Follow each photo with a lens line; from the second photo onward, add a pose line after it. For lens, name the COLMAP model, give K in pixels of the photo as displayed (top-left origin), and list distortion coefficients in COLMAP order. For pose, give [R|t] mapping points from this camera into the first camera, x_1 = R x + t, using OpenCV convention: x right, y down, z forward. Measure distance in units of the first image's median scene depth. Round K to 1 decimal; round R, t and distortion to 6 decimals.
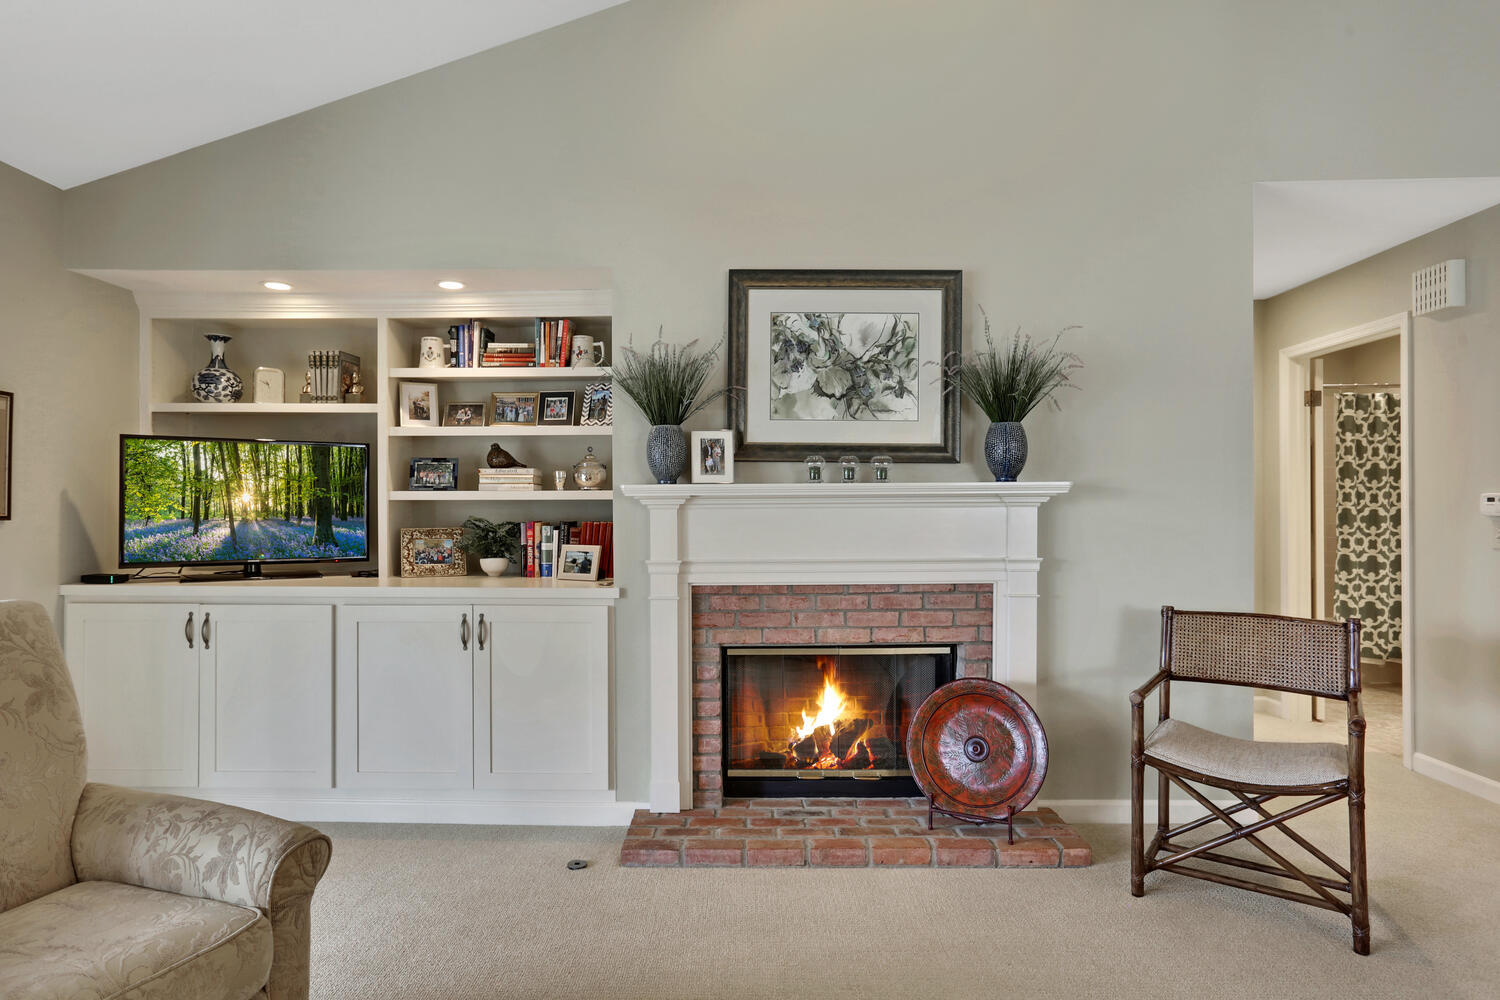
lens RADIAL K [[744.2, 0, 737.3], [0, 744.2, 497.3], [0, 0, 1]] dist [-0.012996, 0.000837]
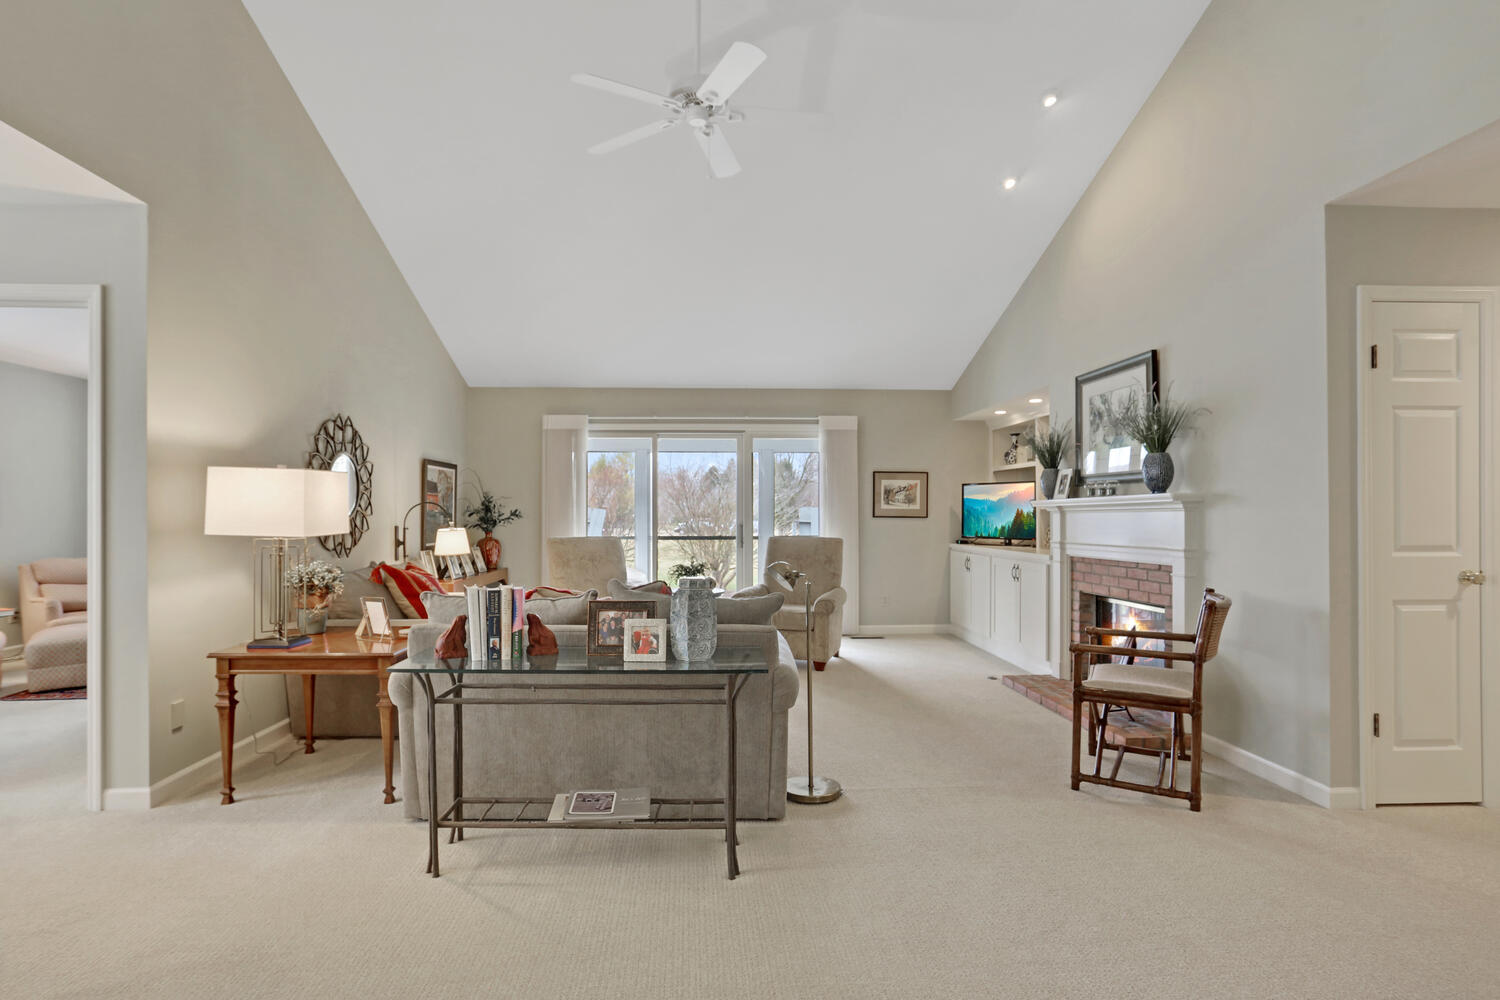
lens RADIAL K [[744.2, 0, 737.3], [0, 744.2, 497.3], [0, 0, 1]] dist [-0.012996, 0.000837]
pose [[0.063605, -0.024502, -0.997674, 1.681916], [0.009436, 0.999669, -0.023950, 0.012628], [0.997931, -0.007891, 0.063815, 0.086547]]
